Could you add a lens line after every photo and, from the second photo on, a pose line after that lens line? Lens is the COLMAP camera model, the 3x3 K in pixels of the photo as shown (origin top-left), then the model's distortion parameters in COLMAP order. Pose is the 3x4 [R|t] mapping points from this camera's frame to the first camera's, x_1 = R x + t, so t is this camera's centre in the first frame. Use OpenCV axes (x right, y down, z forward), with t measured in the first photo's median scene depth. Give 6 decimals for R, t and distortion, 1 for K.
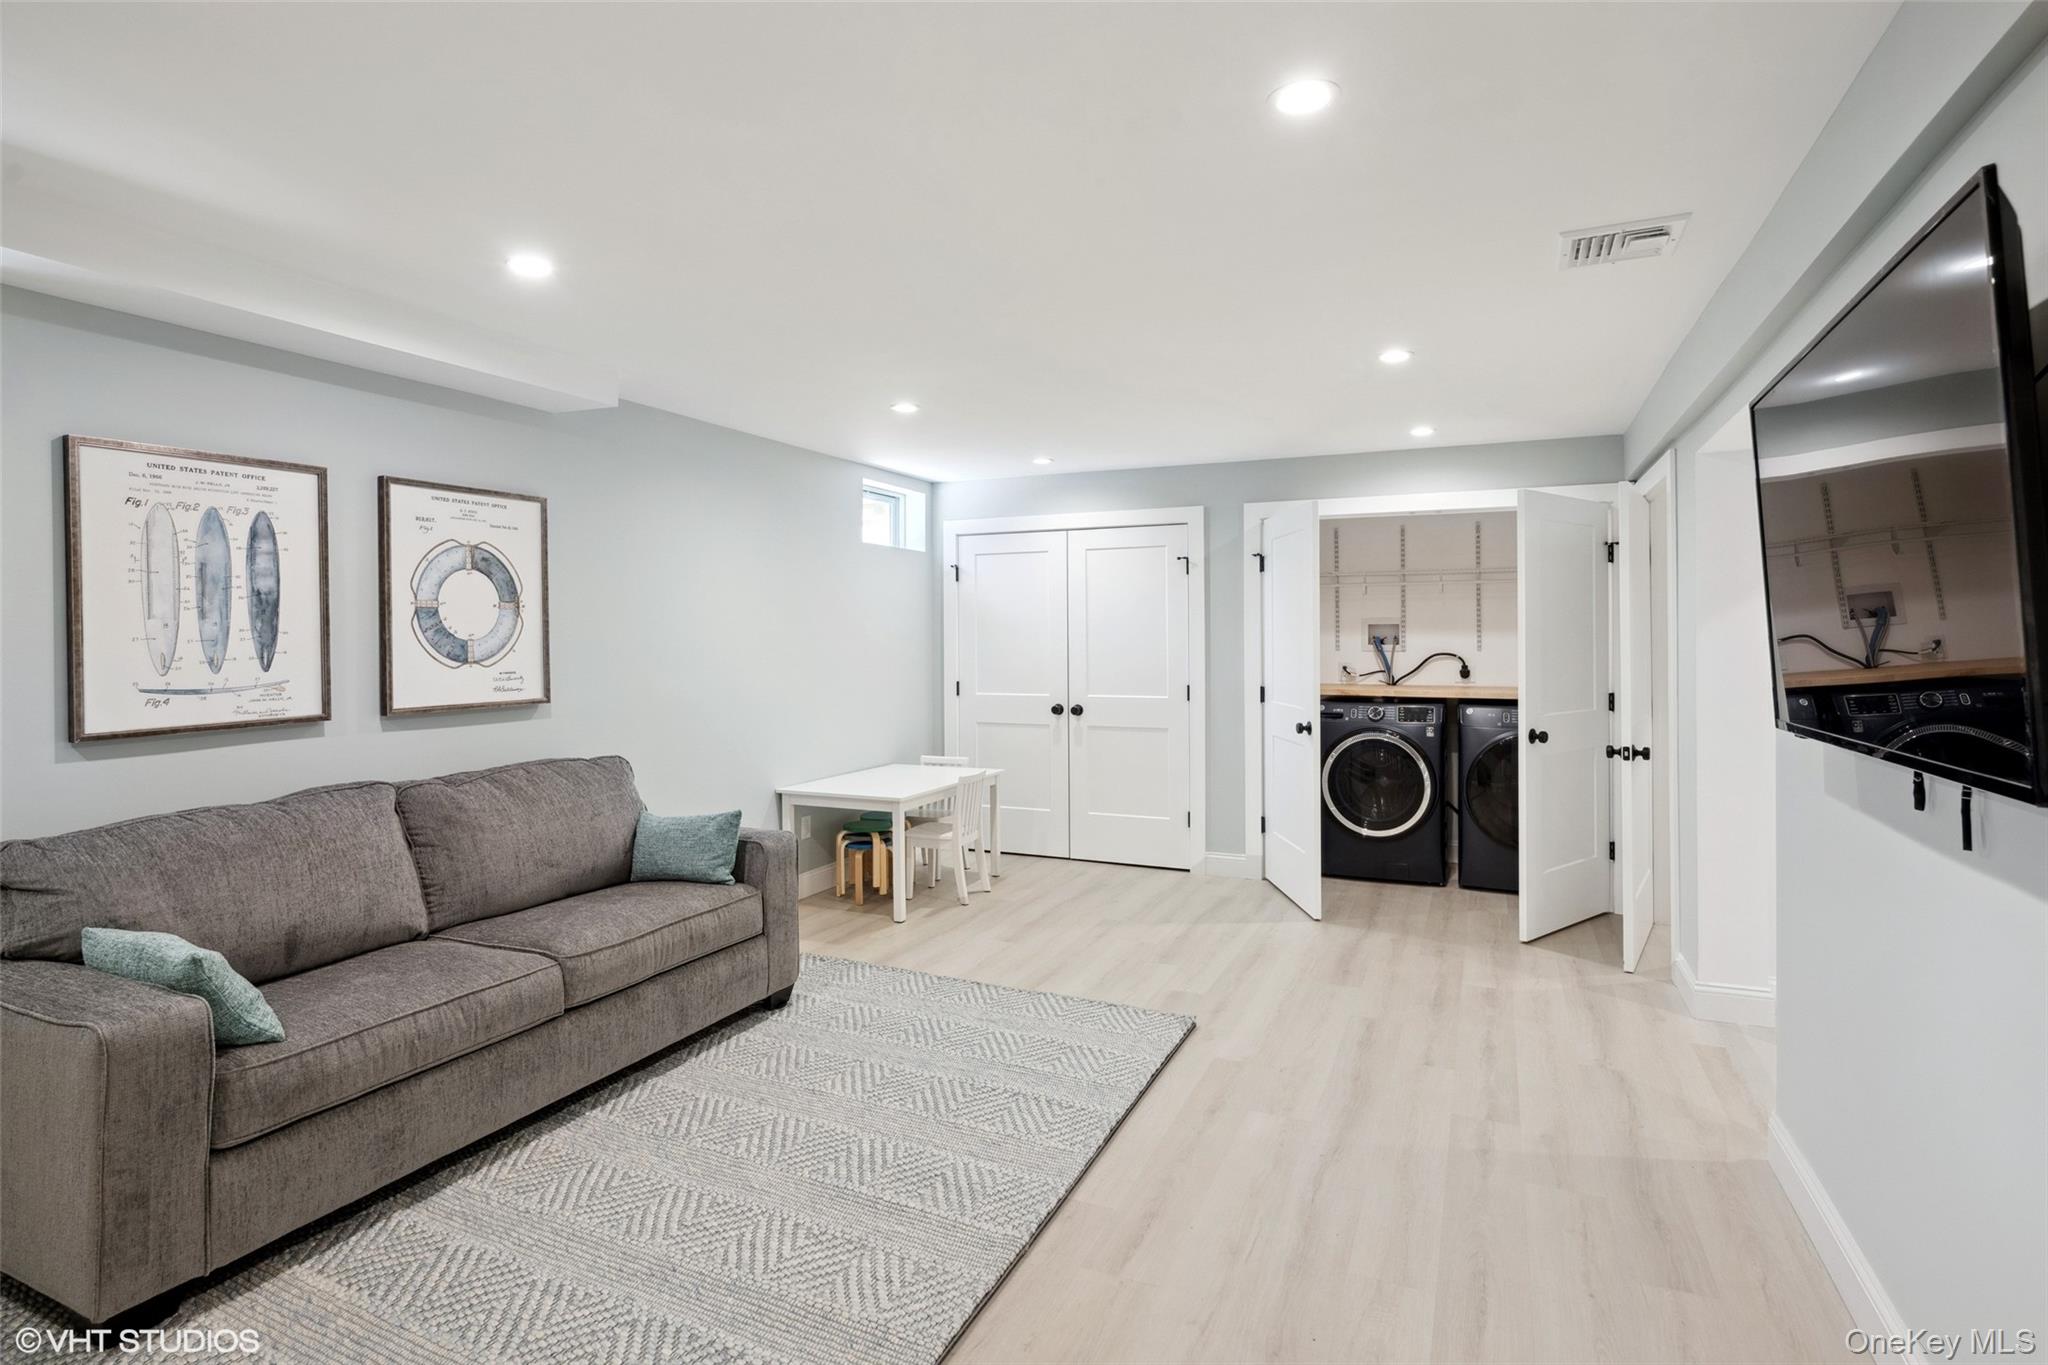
lens RADIAL K [[1078.3, 0, 1023.8], [0, 1078.3, 647.3], [0, 0, 1]] dist [-0.002109, 0.000025]
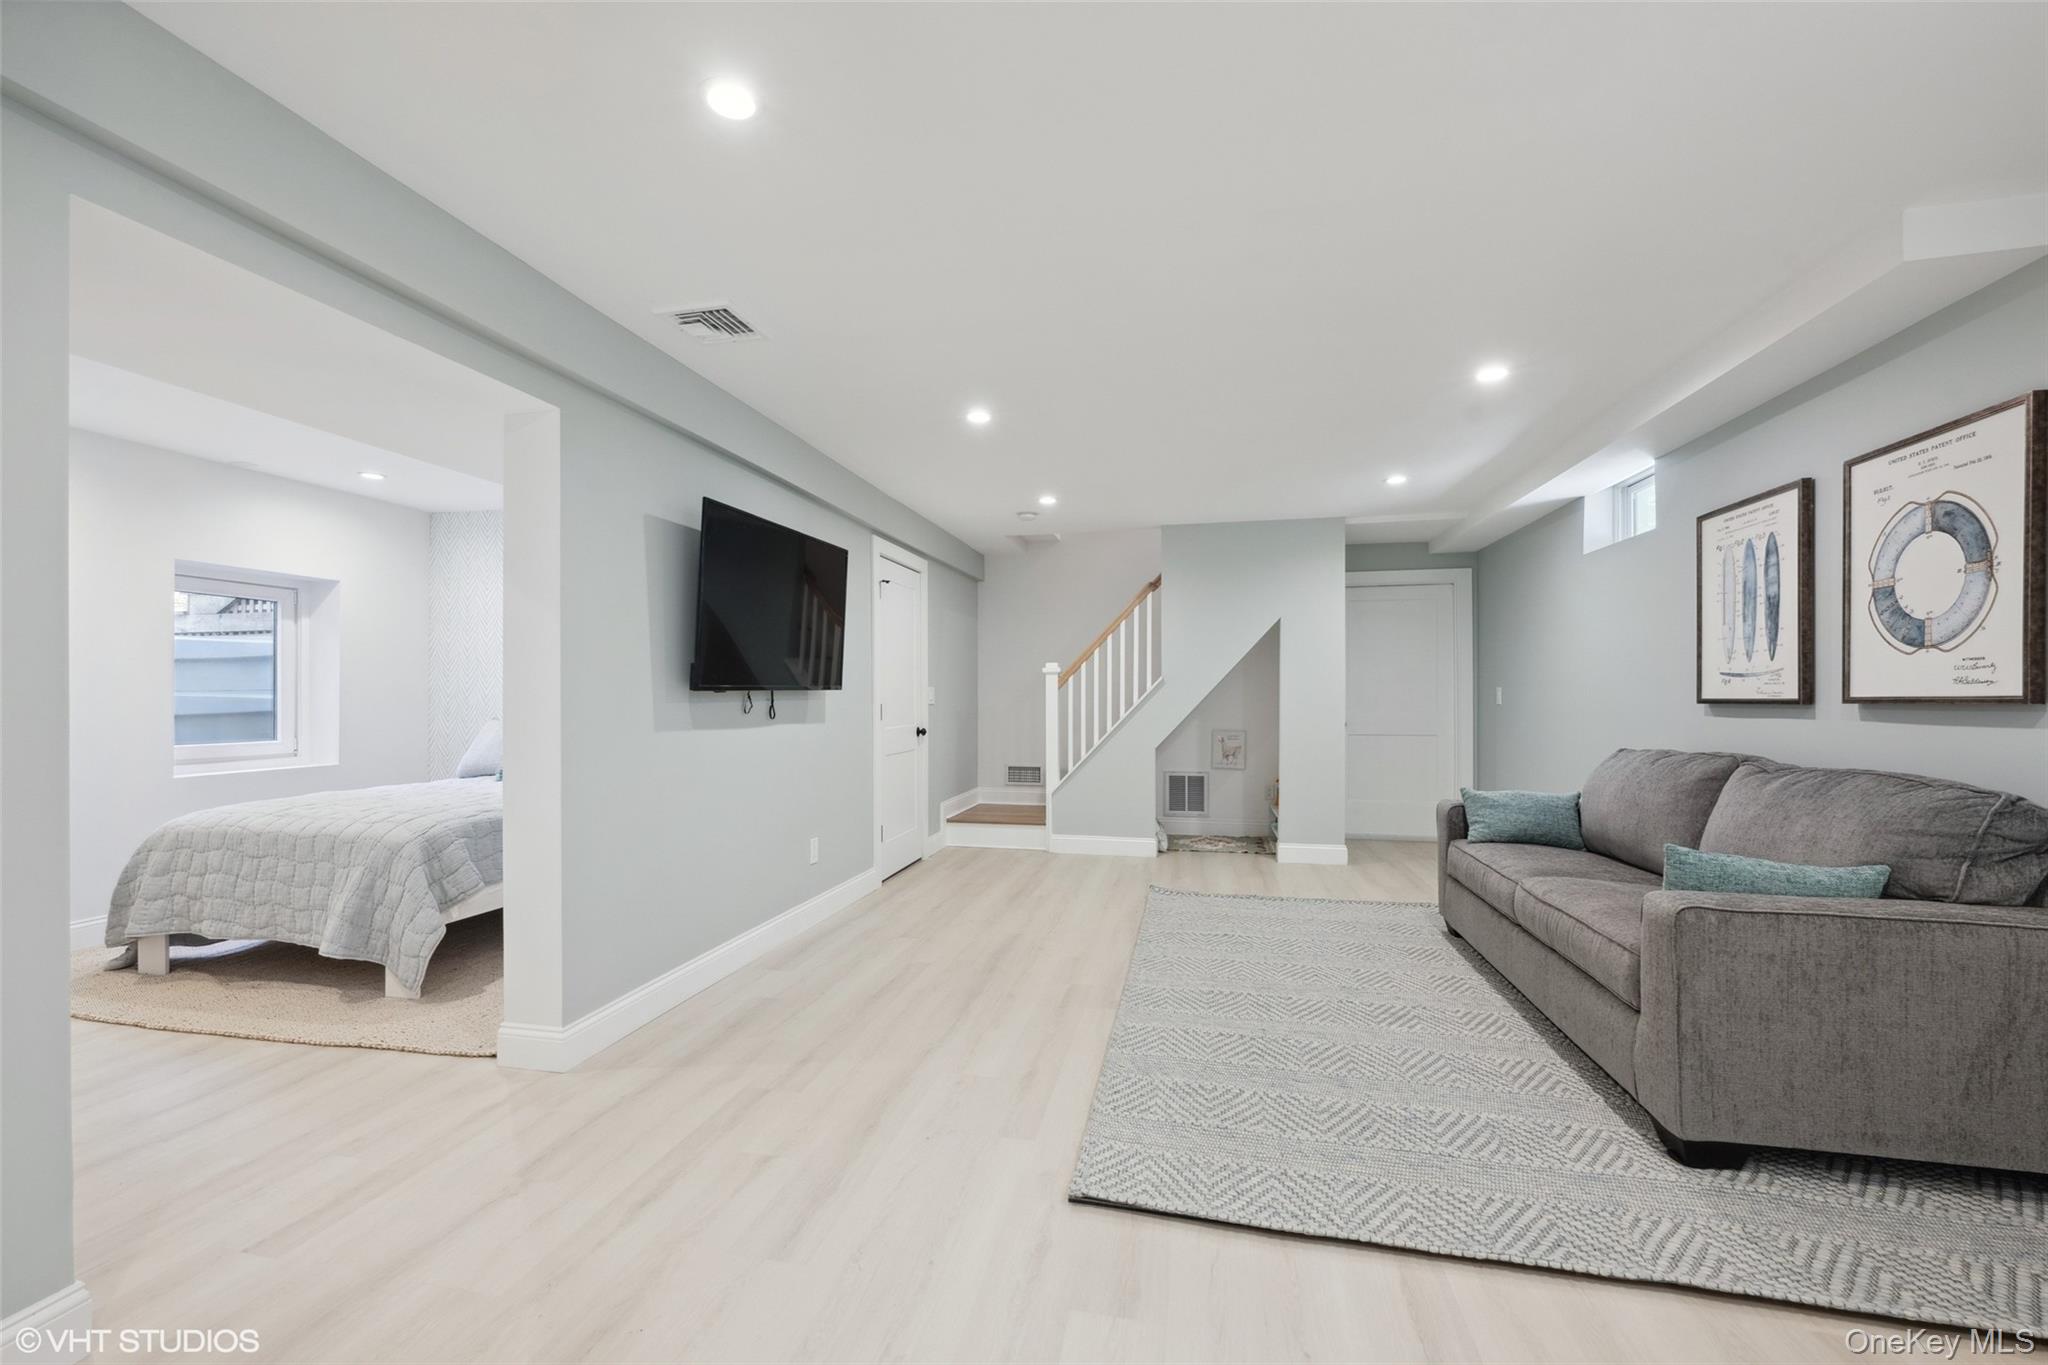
lens RADIAL K [[819.9, 0, 1025.4], [0, 819.9, 699.3], [0, 0, 1]] dist [-0.002528, 0.000388]
pose [[-0.978070, 0.007839, -0.208130, 0.337541], [0.004977, 0.999886, 0.014268, 0.049889], [0.208218, 0.012919, -0.977997, 1.748686]]
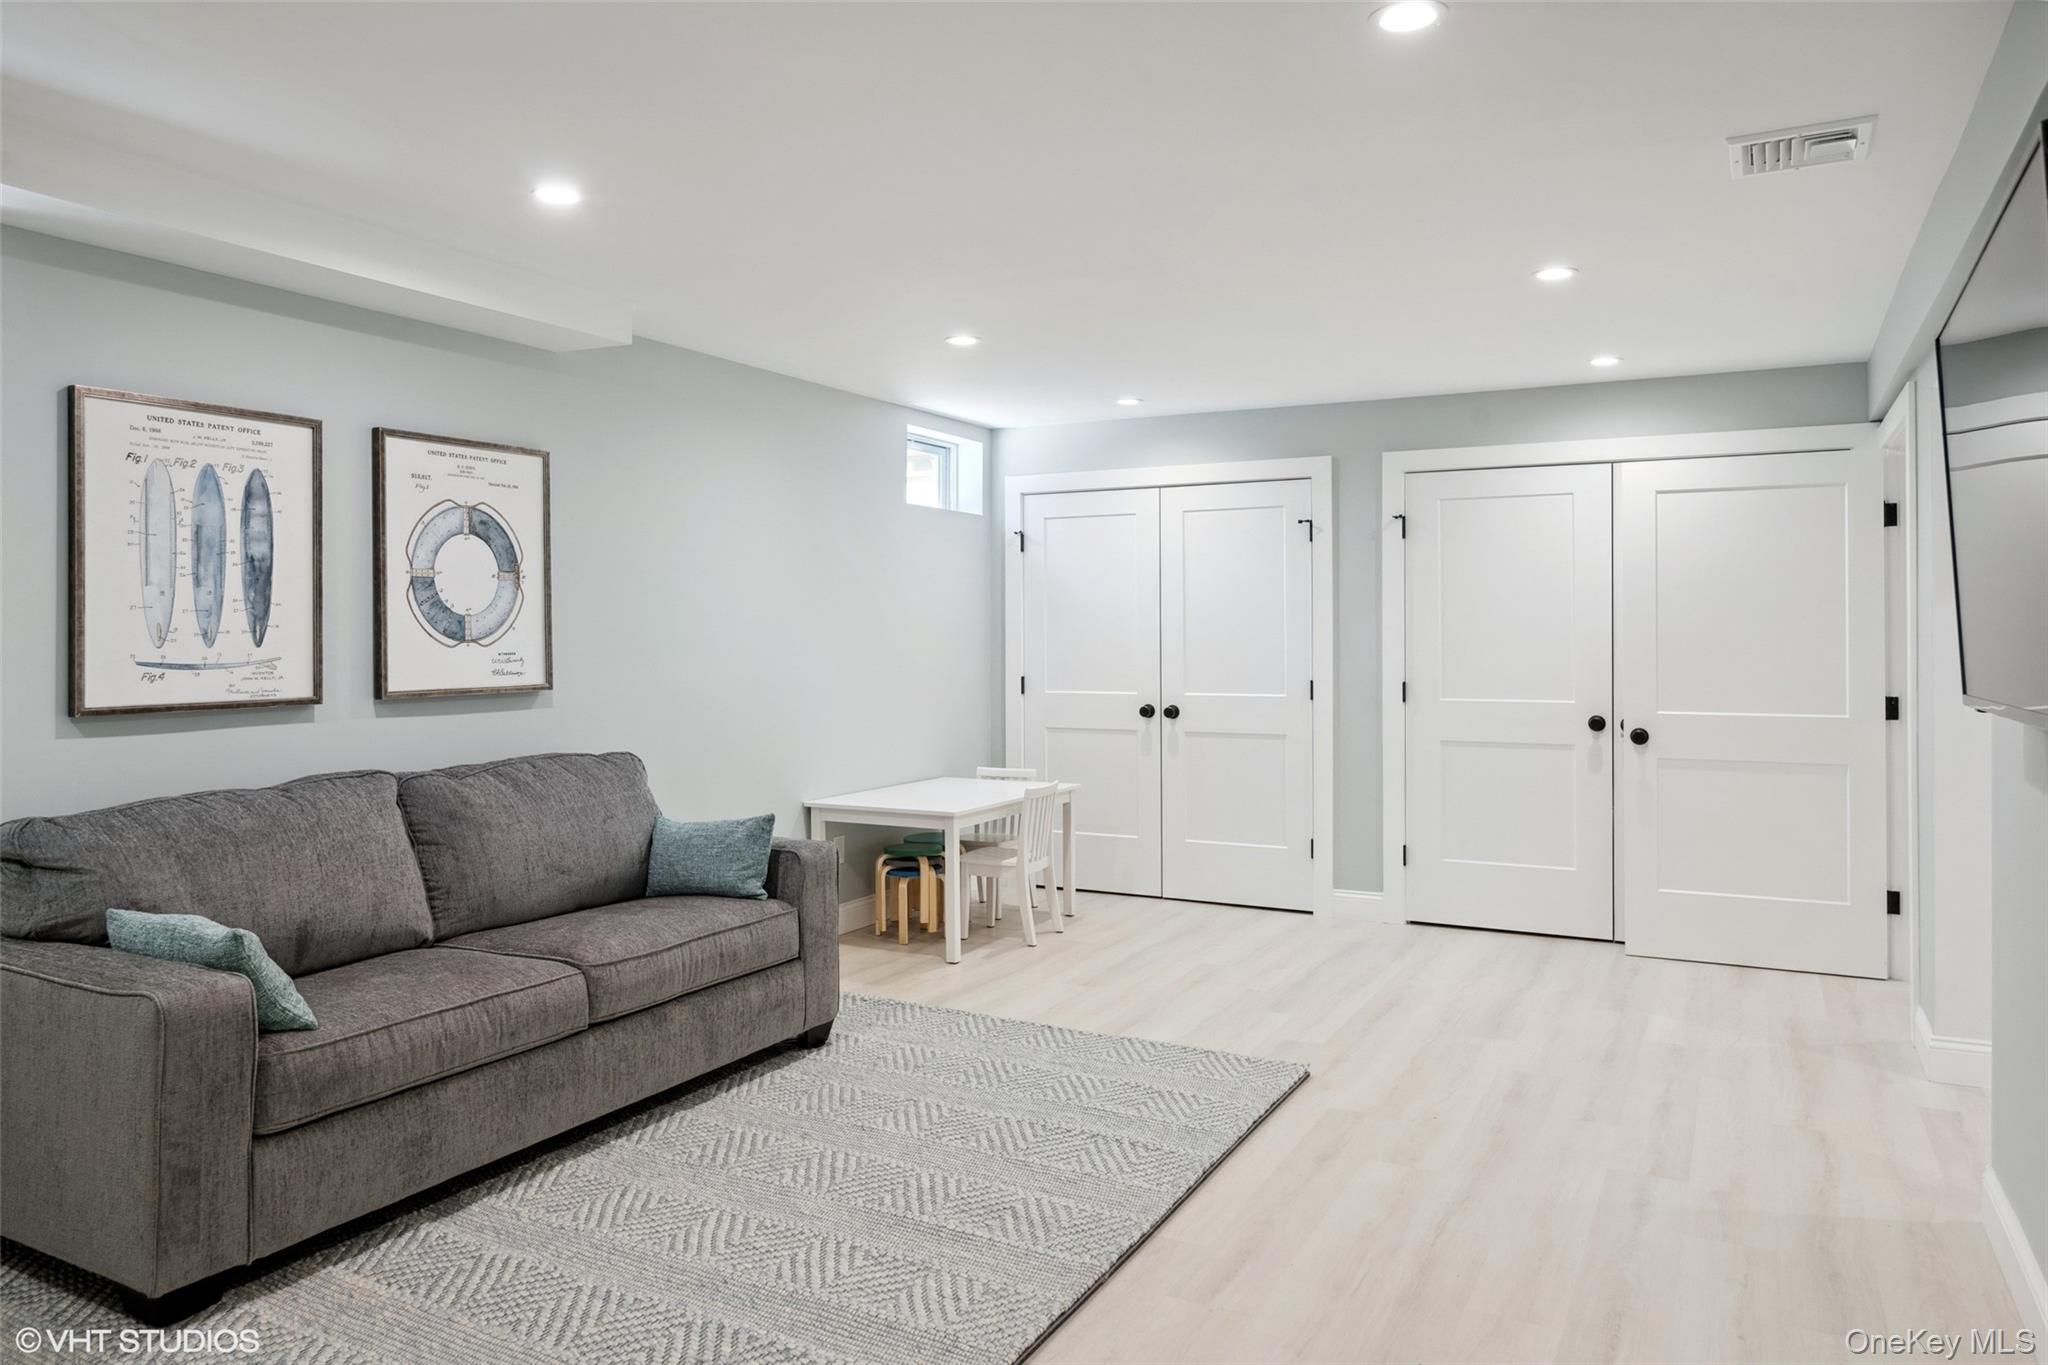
lens RADIAL K [[1456.9, 0, 1020.4], [0, 1456.9, 630.0], [0, 0, 1]] dist [0.012998, -0.005464]
pose [[0.998268, 0.001169, -0.058818, 0.001643], [-0.001883, 0.999925, -0.012096, 0.022232], [0.058799, 0.012185, 0.998195, -0.179235]]
